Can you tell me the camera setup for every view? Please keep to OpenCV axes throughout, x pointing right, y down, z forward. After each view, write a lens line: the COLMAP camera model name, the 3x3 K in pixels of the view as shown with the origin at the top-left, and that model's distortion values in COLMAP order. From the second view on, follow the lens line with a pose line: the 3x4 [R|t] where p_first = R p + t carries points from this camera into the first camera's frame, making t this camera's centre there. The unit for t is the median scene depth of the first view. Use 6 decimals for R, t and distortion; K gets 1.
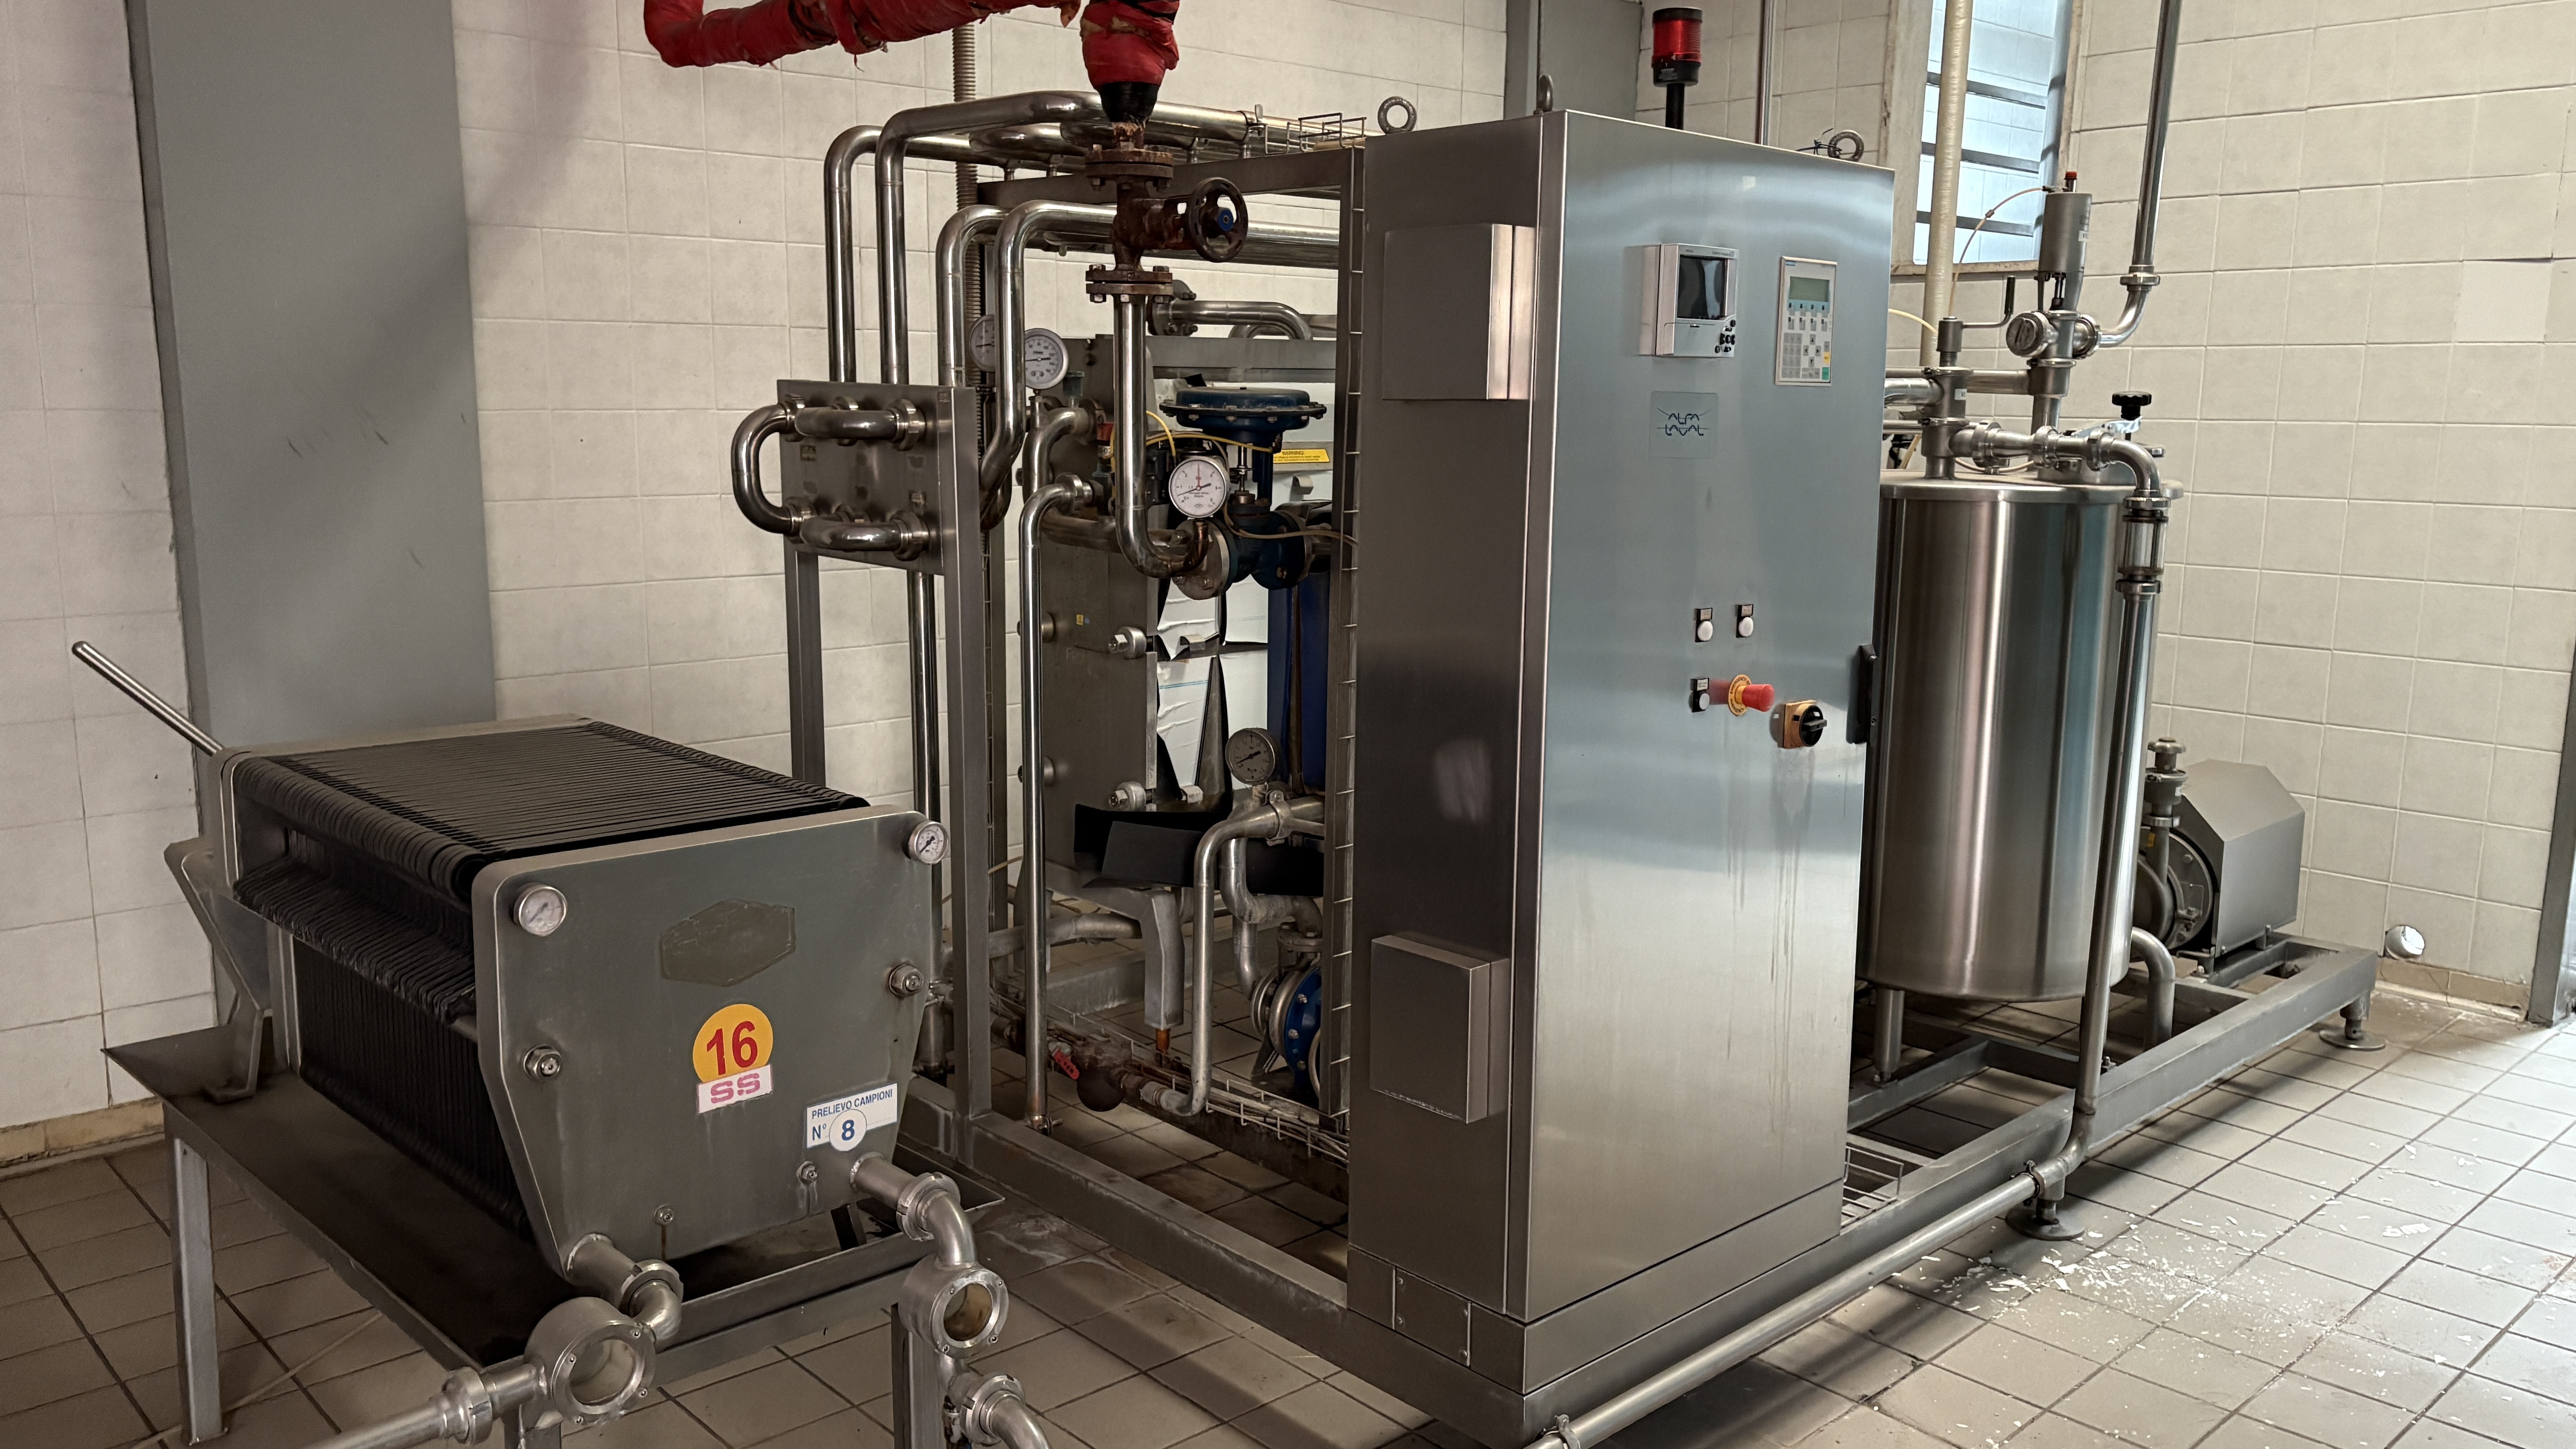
lens RADIAL K [[1950.3, 0, 1287.6], [0, 1950.3, 722.8], [0, 0, 1]] dist [0.004134, 0.000523]
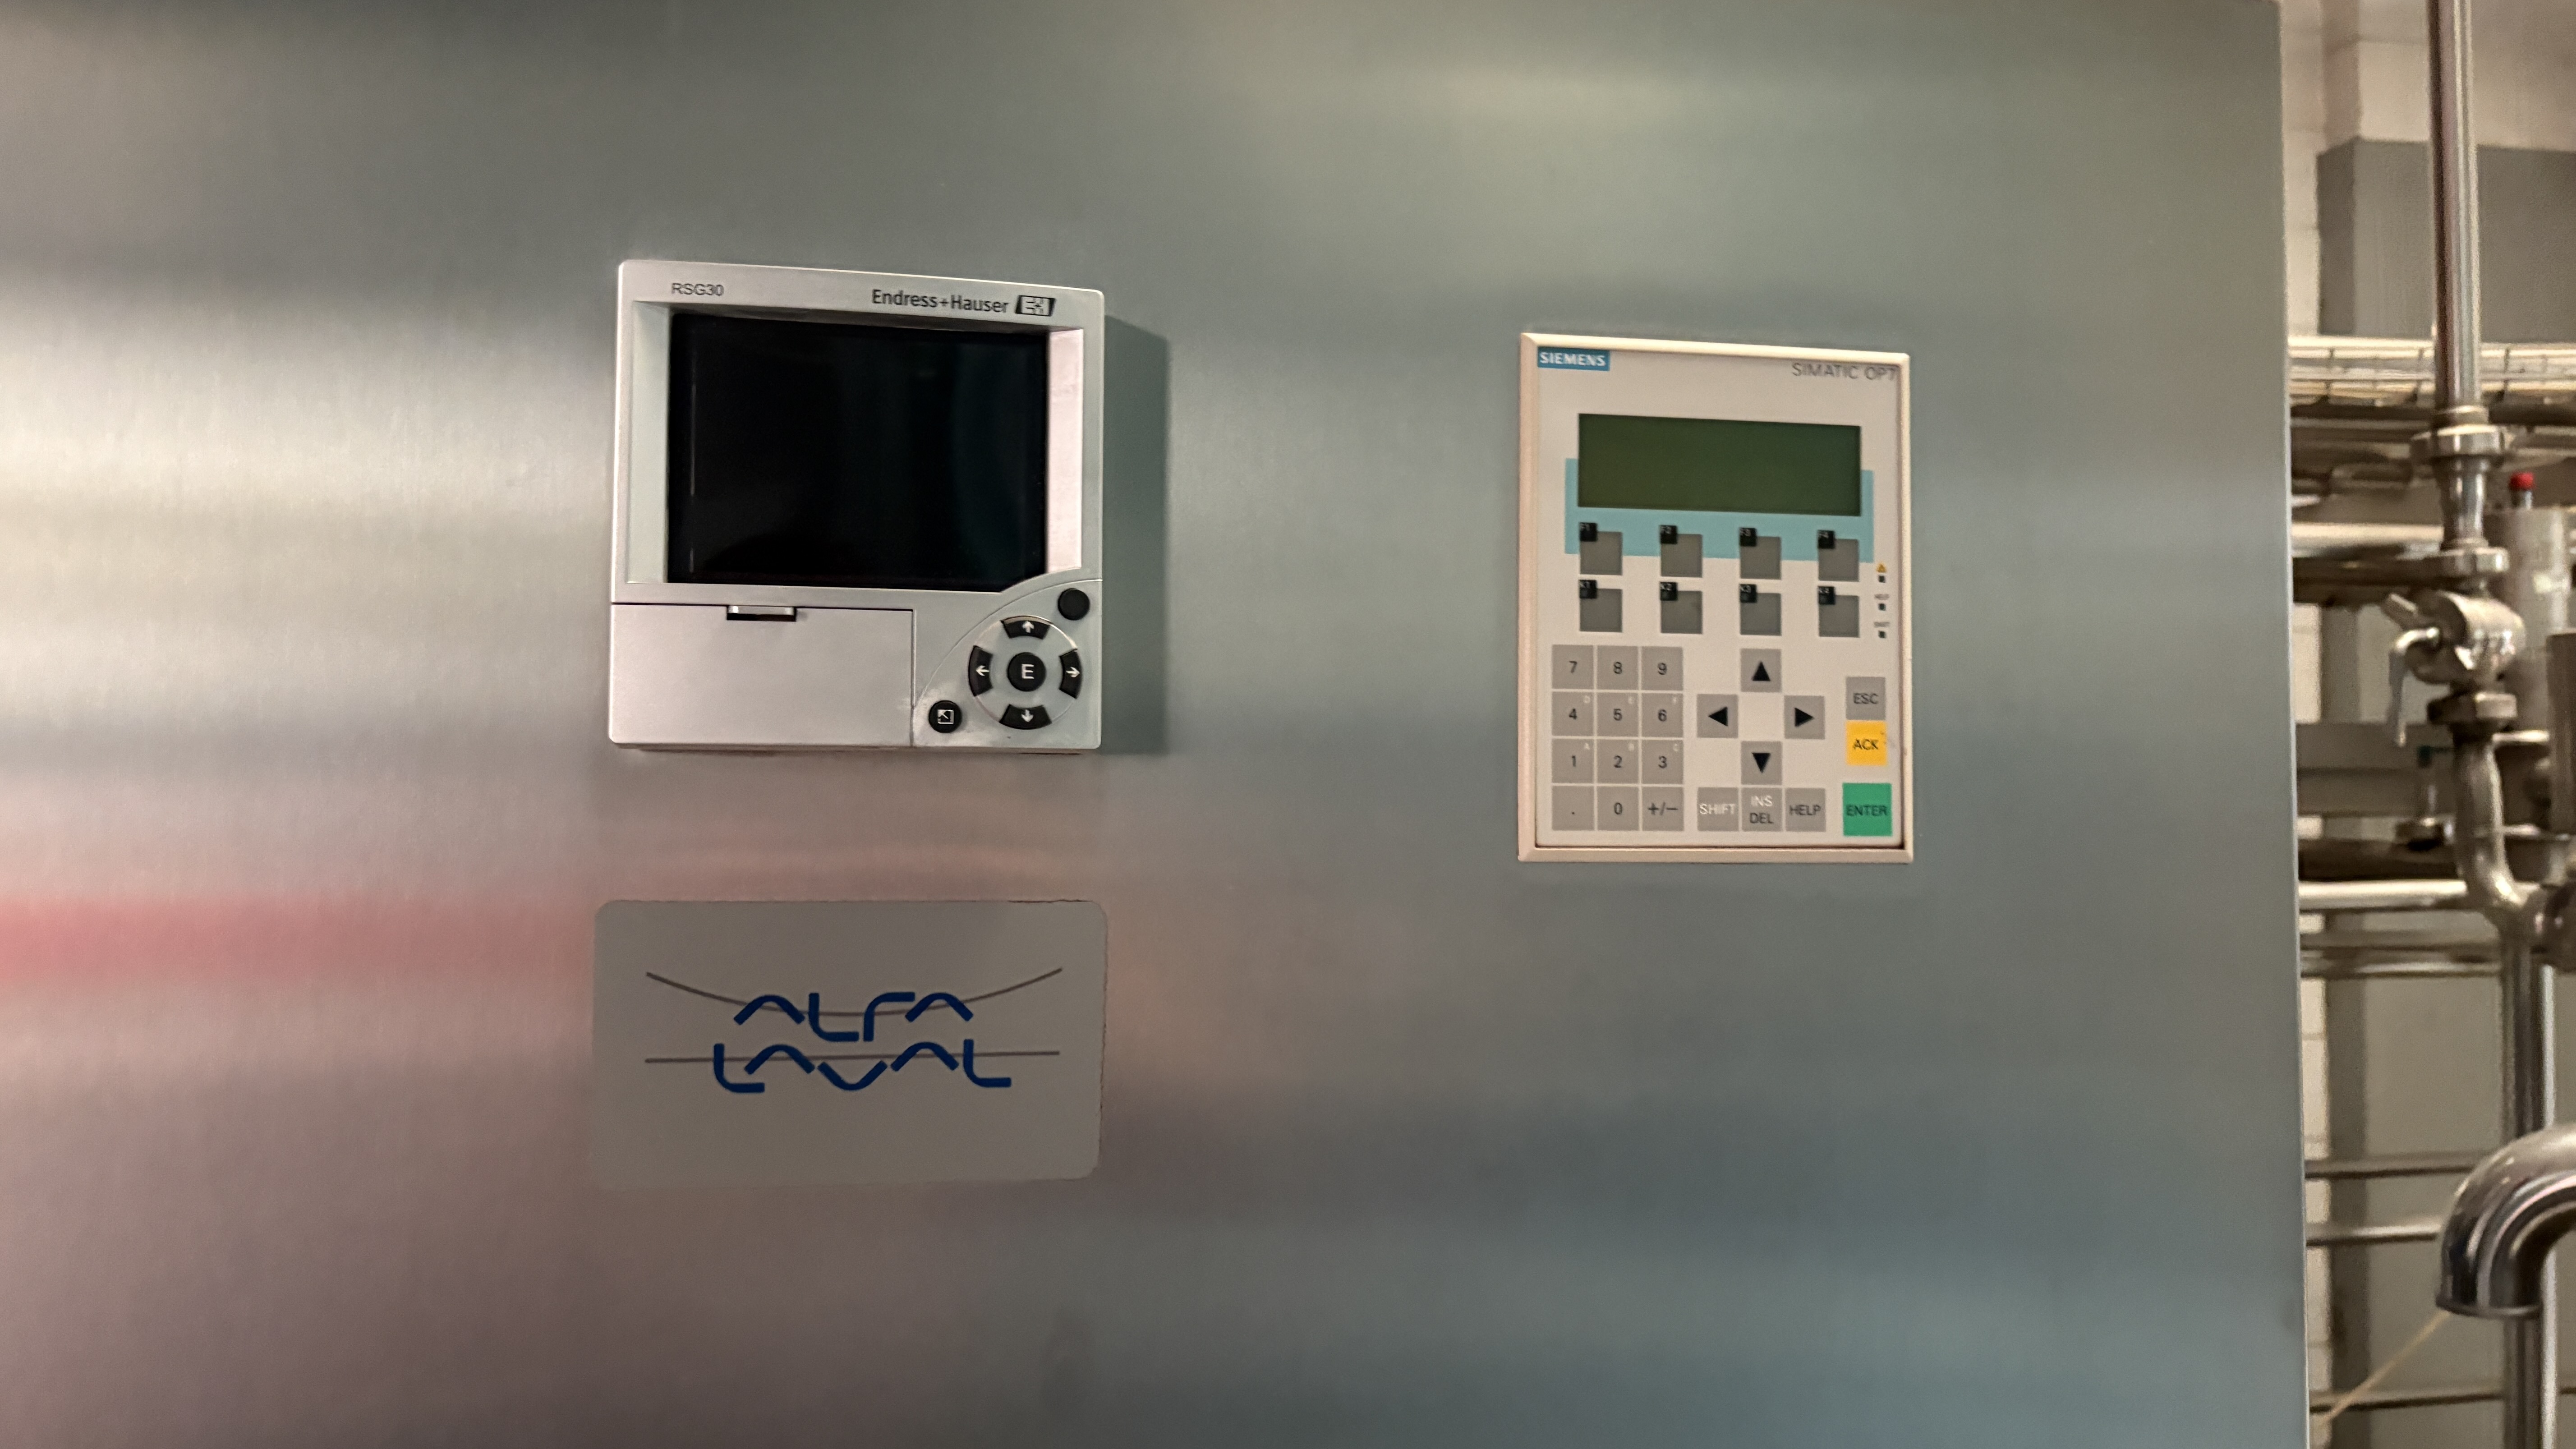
lens RADIAL K [[1950.3, 0, 1286.1], [0, 1950.3, 729.1], [0, 0, 1]] dist [0.004134, 0.000523]
pose [[0.860048, -0.018067, -0.509894, 0.341198], [-0.082135, 0.981436, -0.173314, -0.143365], [0.503559, 0.190939, 0.842598, 0.770587]]
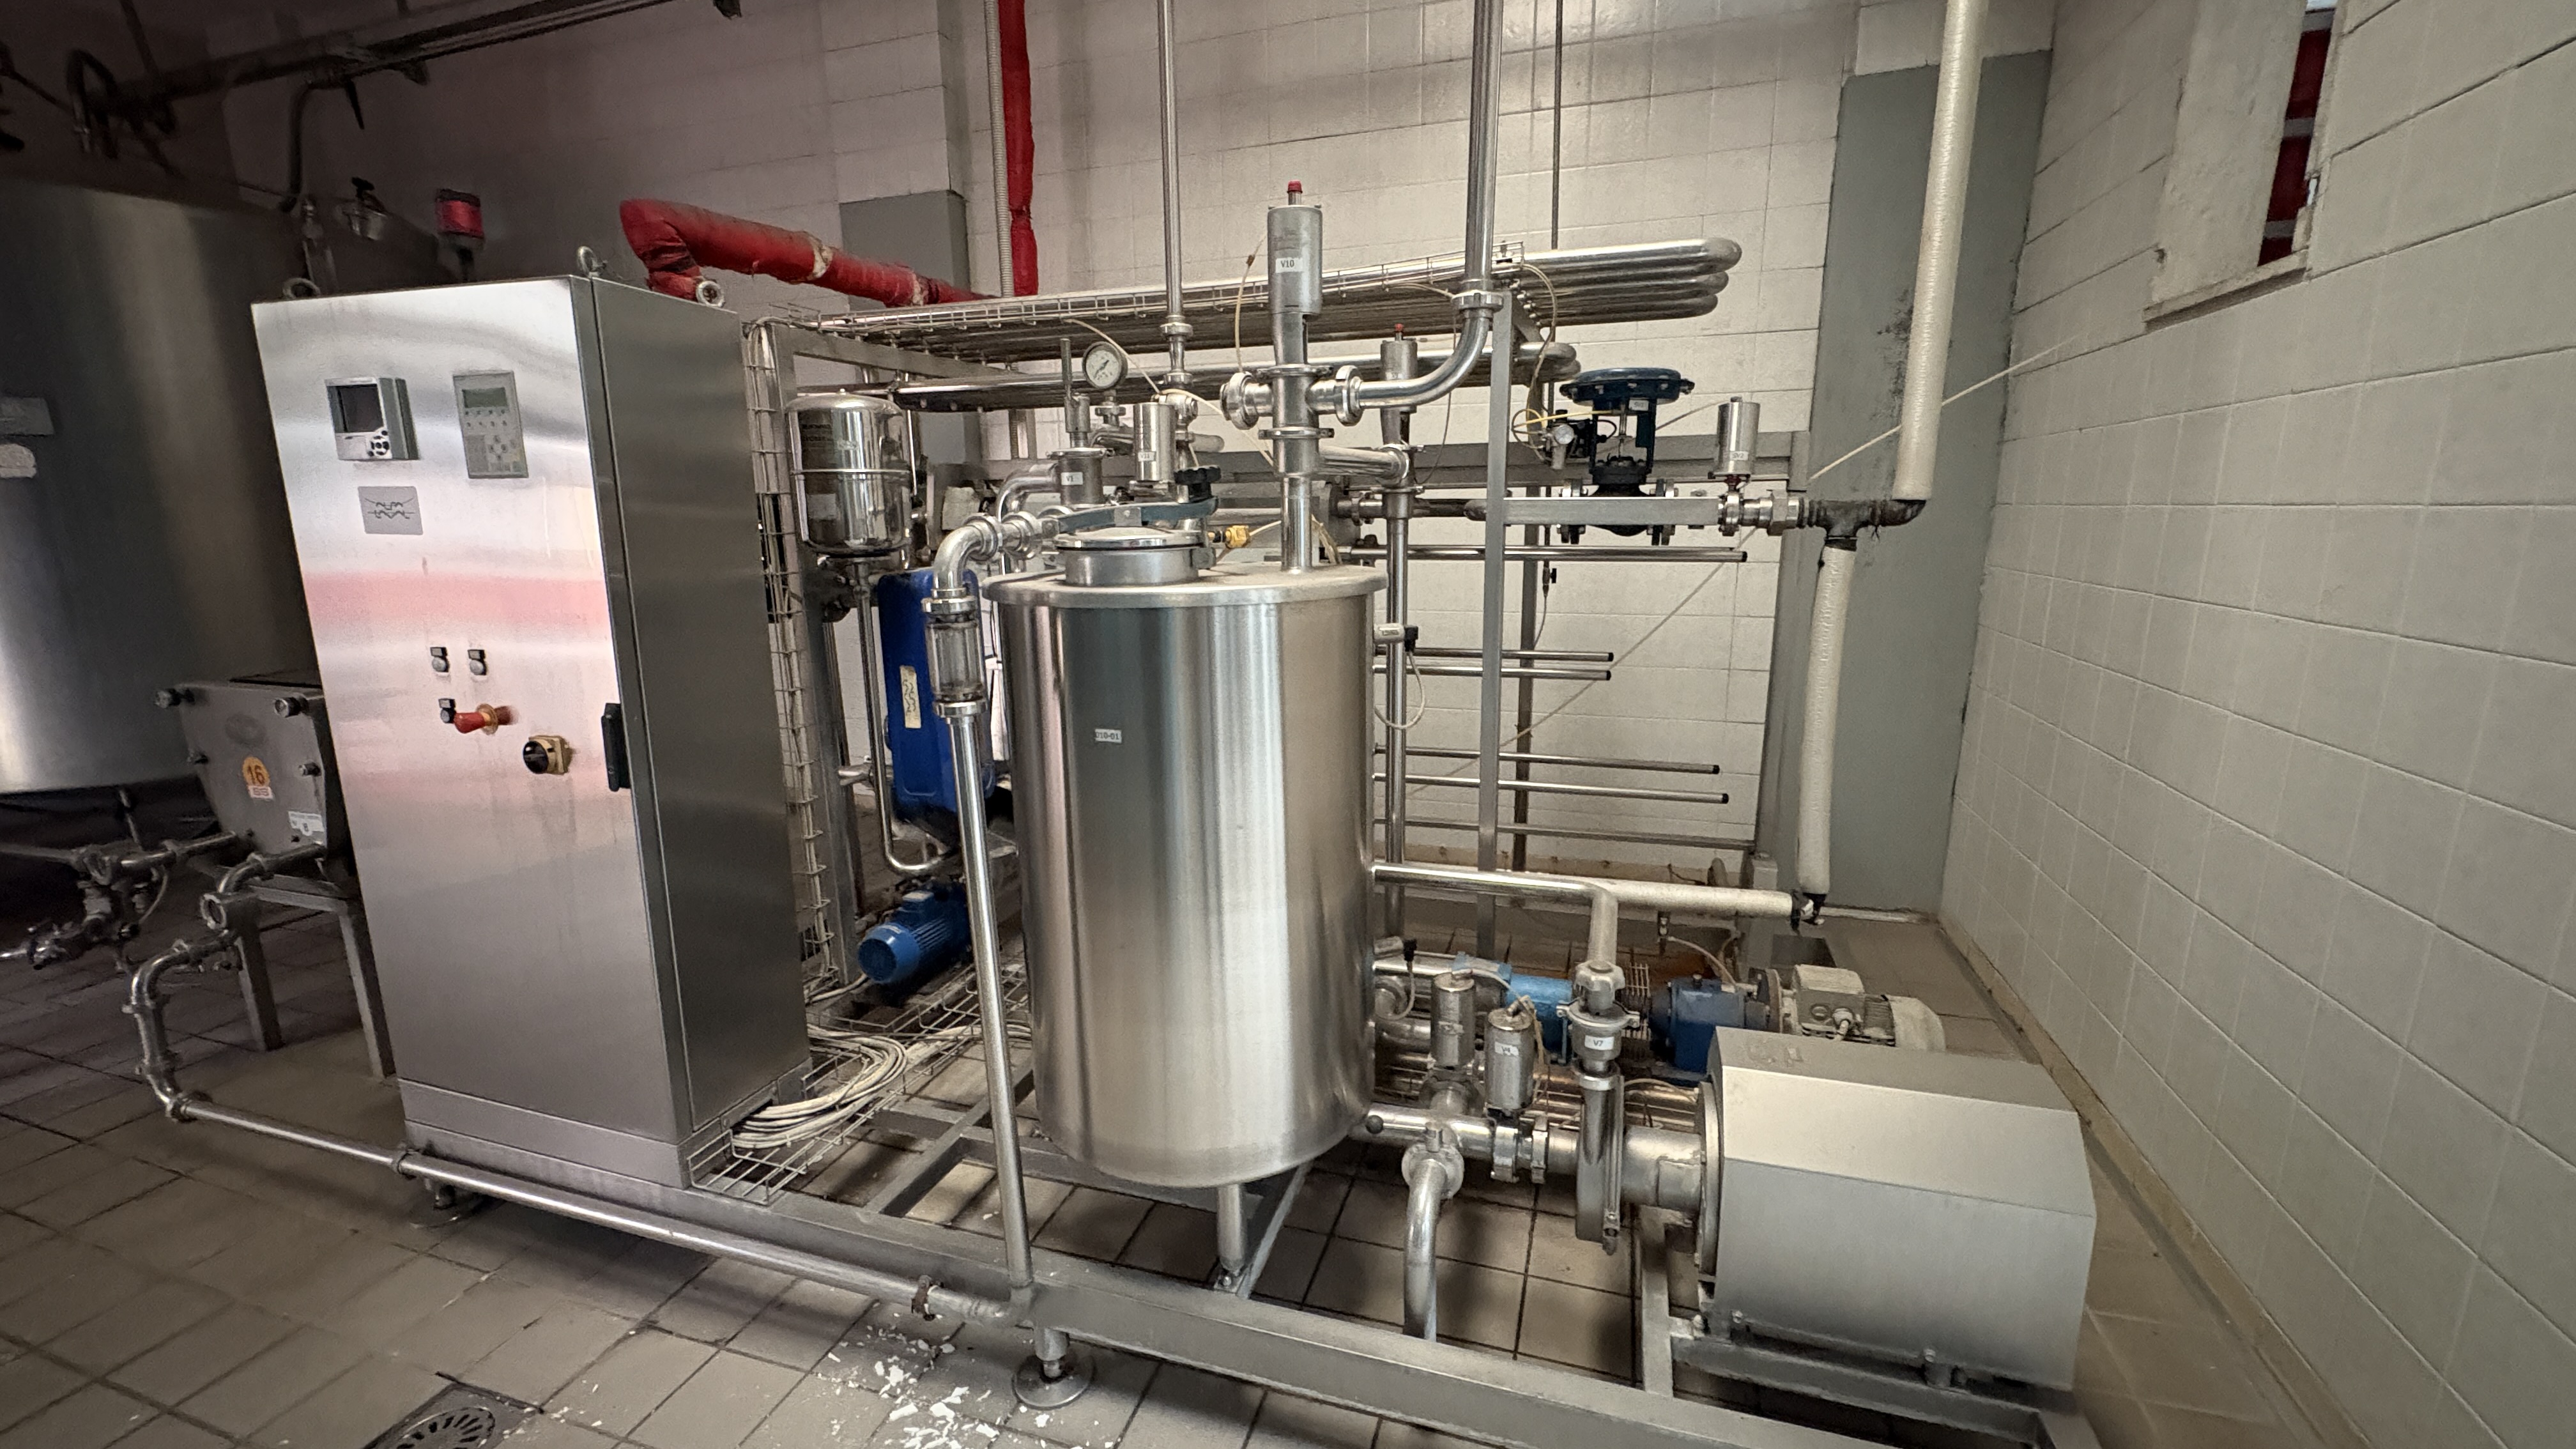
lens RADIAL K [[1019.9, 0, 1285.9], [0, 1019.9, 720.7], [0, 0, 1]] dist [0.000619, -0.000089]
pose [[0.485838, 0.155939, -0.860026, 1.082590], [-0.129216, 0.985959, 0.105778, -0.154016], [0.864445, 0.059738, 0.499166, 1.119229]]
